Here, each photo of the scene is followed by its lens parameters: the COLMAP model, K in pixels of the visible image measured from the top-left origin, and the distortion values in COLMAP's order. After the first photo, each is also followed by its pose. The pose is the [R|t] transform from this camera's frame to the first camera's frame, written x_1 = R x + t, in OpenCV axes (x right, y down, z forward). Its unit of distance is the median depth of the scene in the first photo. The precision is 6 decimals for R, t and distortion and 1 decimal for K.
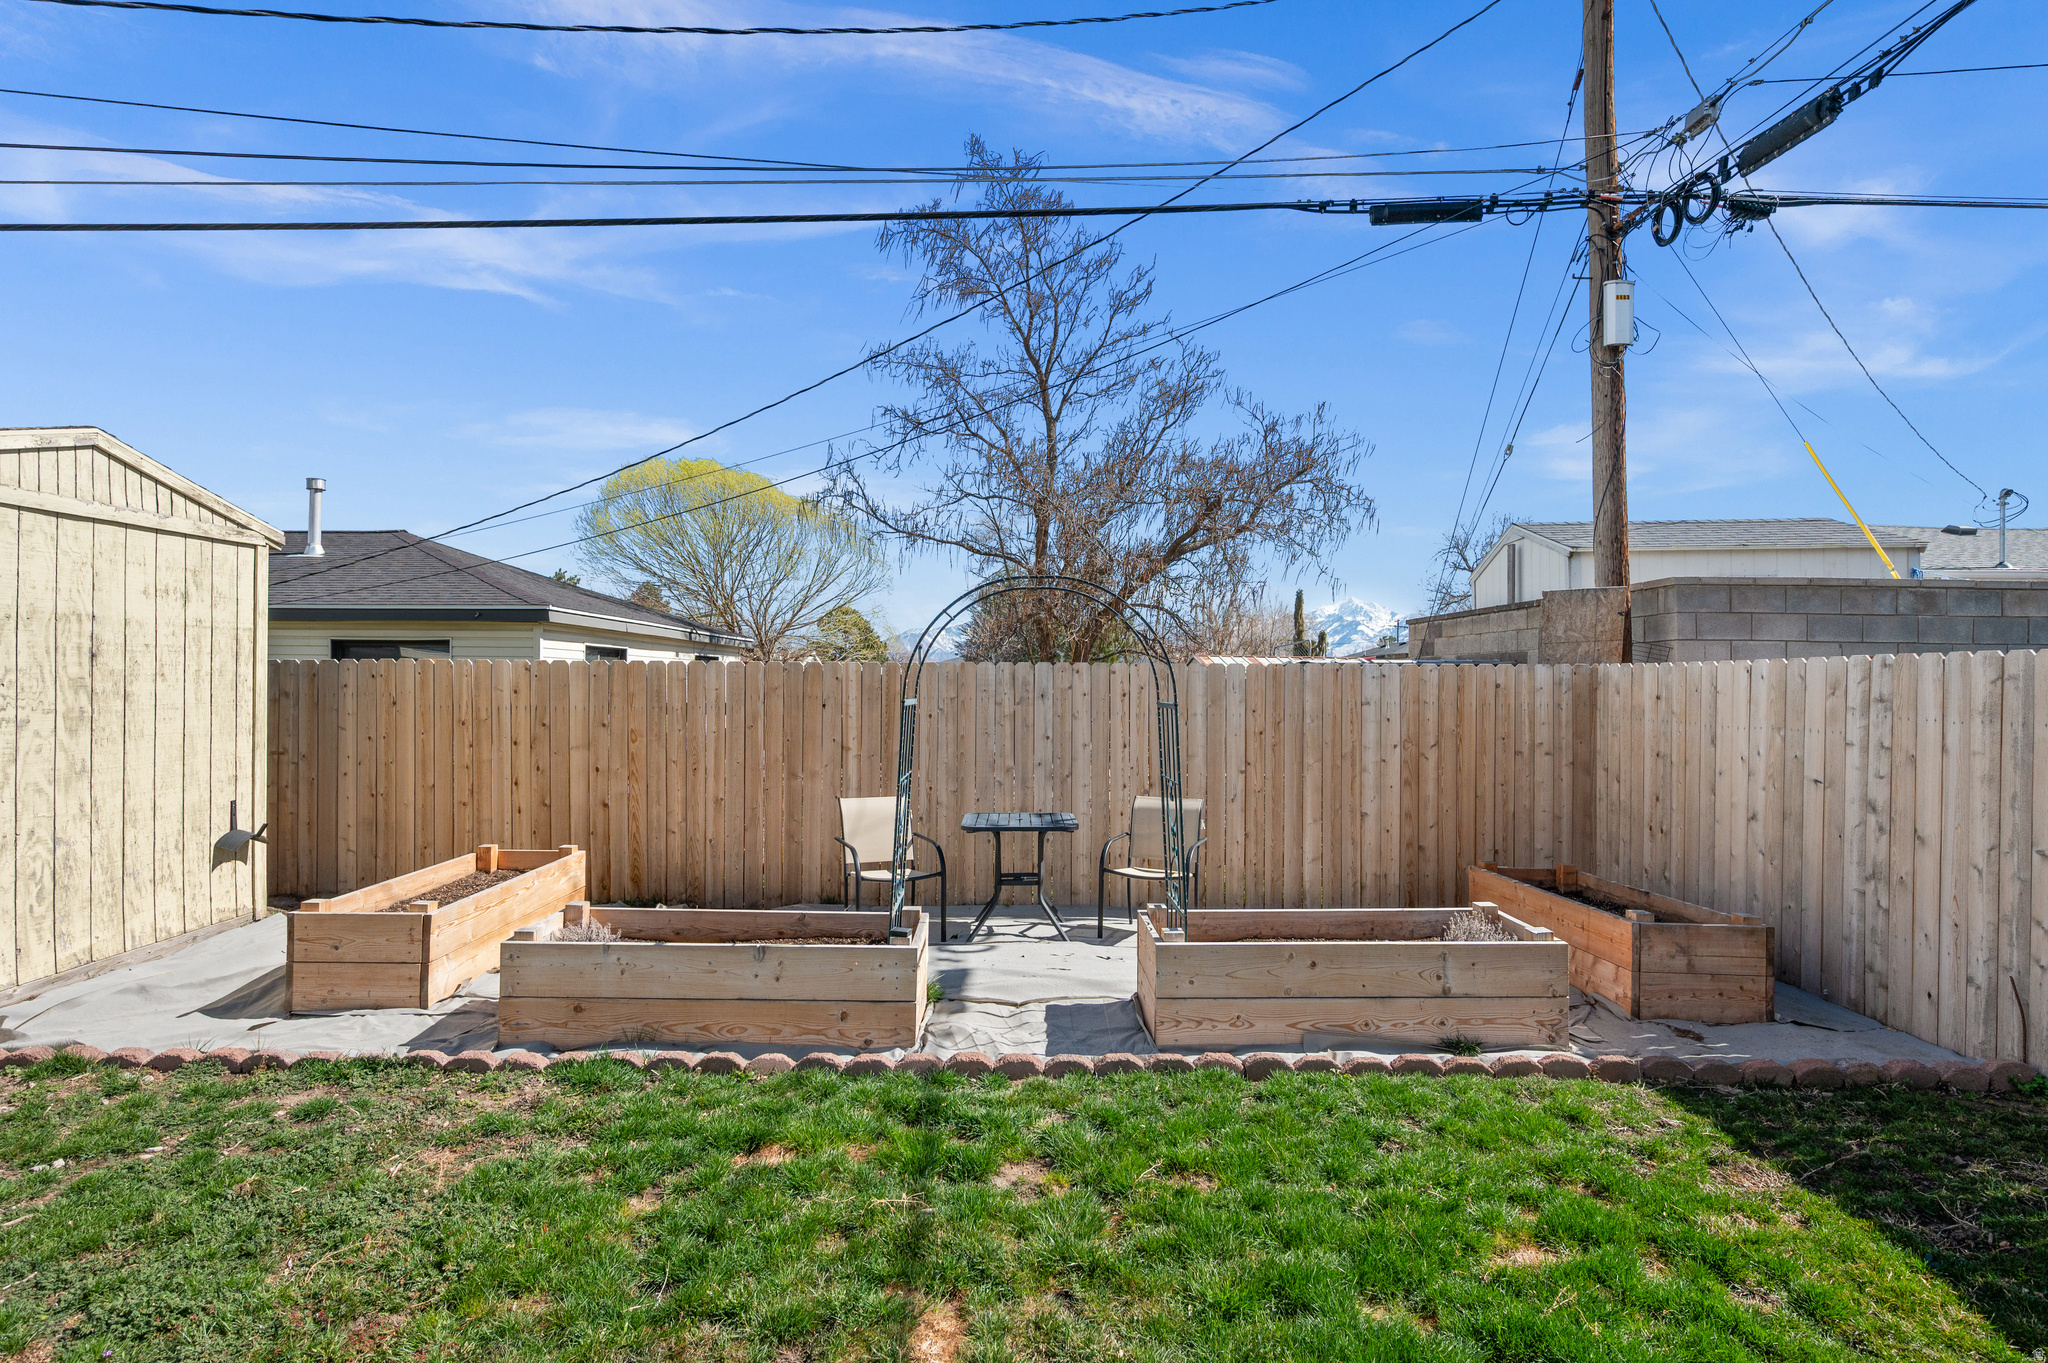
lens RADIAL K [[1039.1, 0, 1024.0], [0, 1039.1, 681.5], [0, 0, 1]] dist [-0.000165, 0.000177]
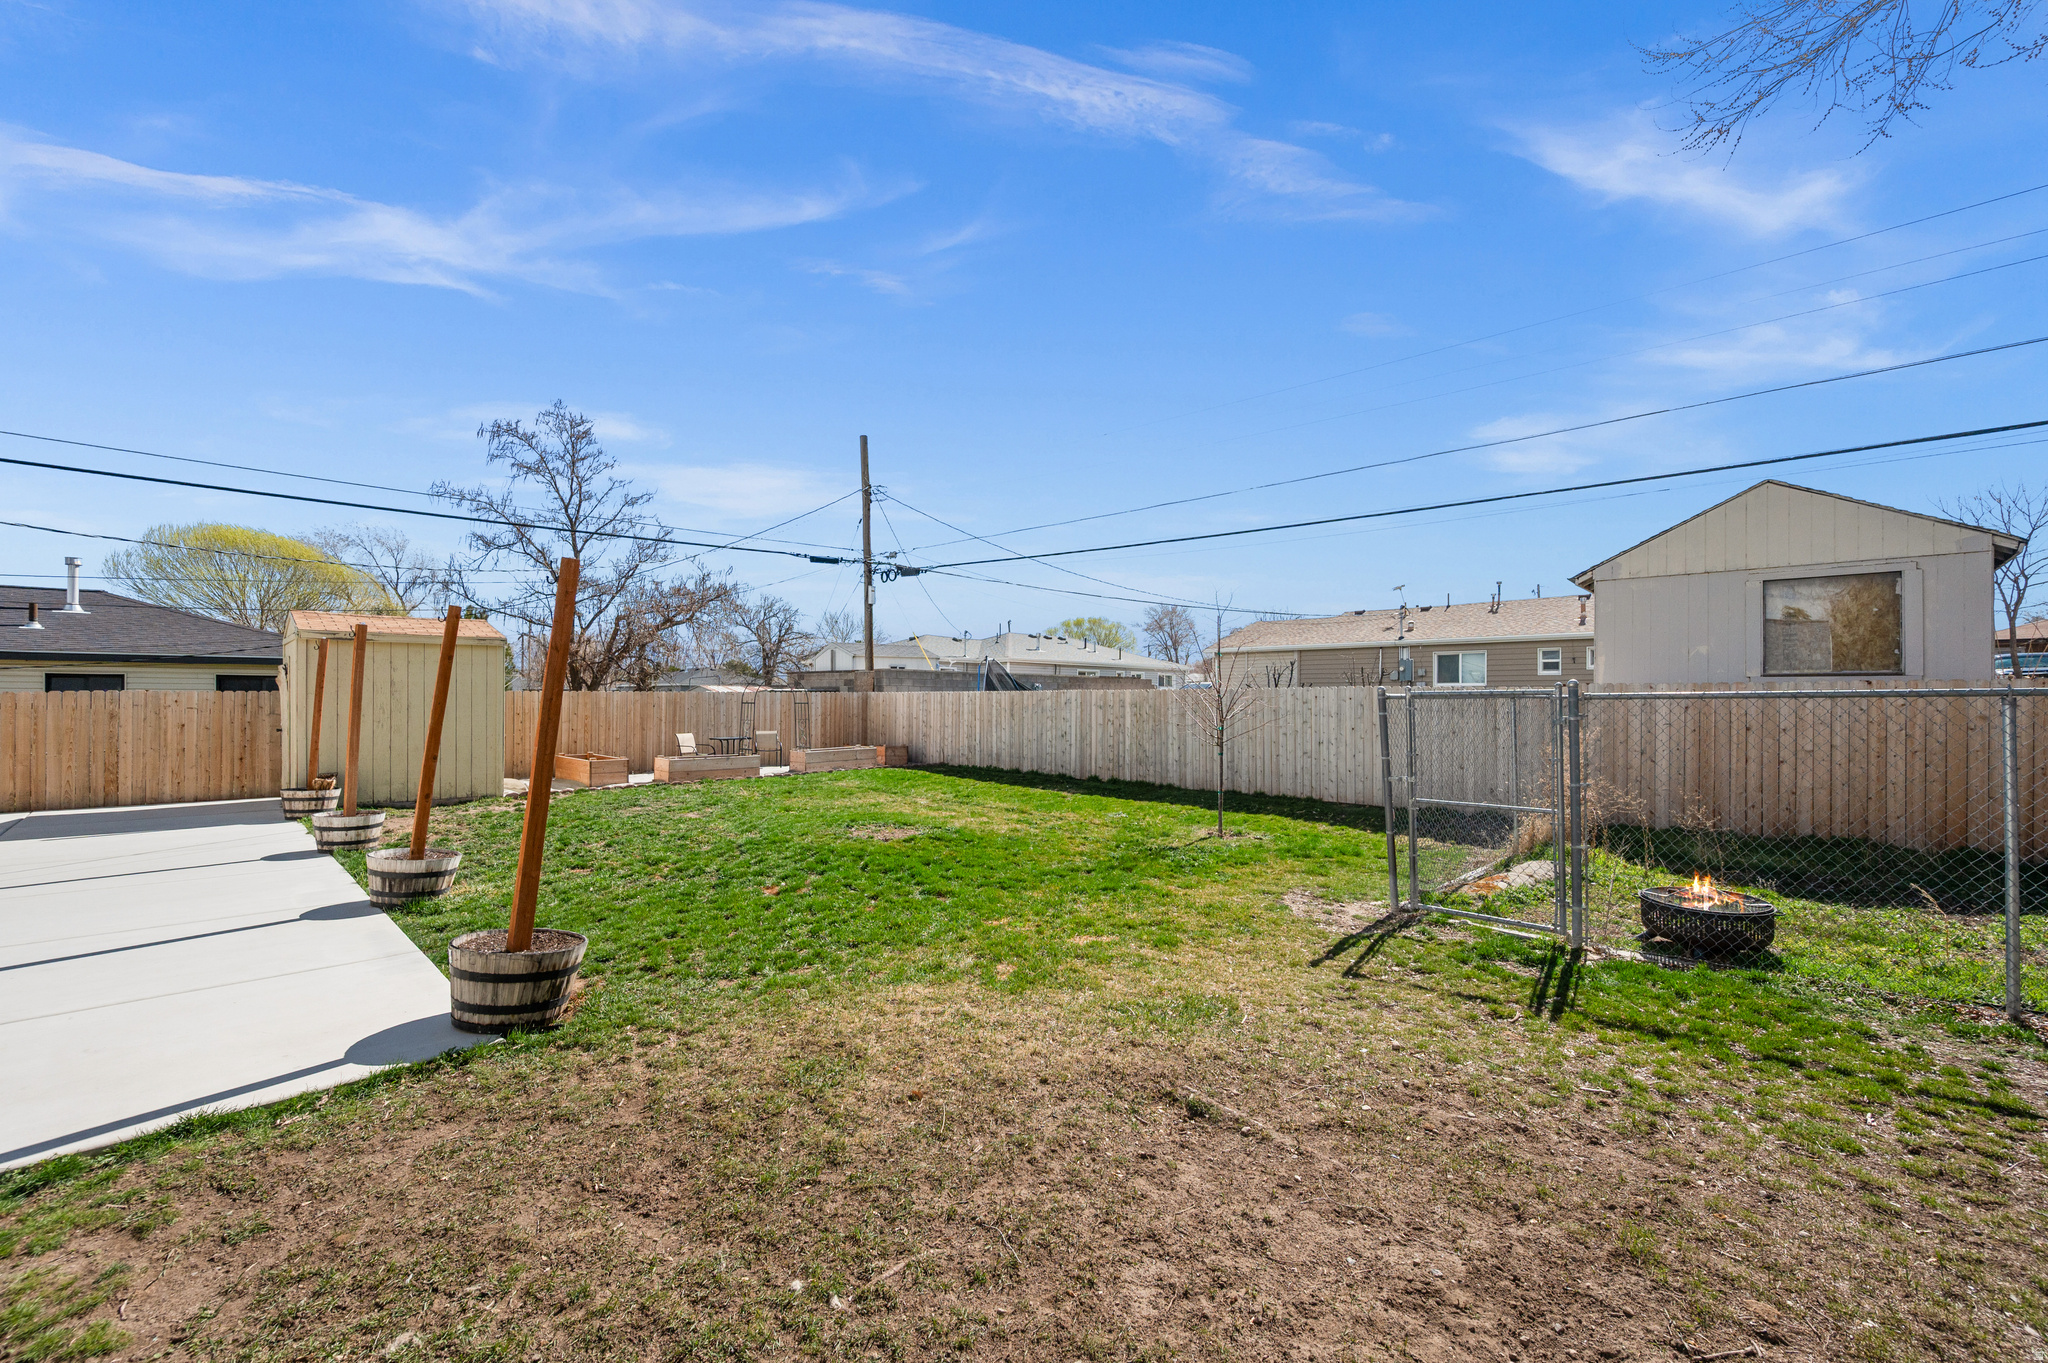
lens RADIAL K [[802.6, 0, 1024.3], [0, 802.6, 688.1], [0, 0, 1]] dist [-0.002006, 0.000153]
pose [[0.711612, 0.004303, 0.702560, -1.006184], [0.002252, 0.999962, -0.008406, -0.005523], [-0.702569, 0.007564, 0.711575, -1.352004]]
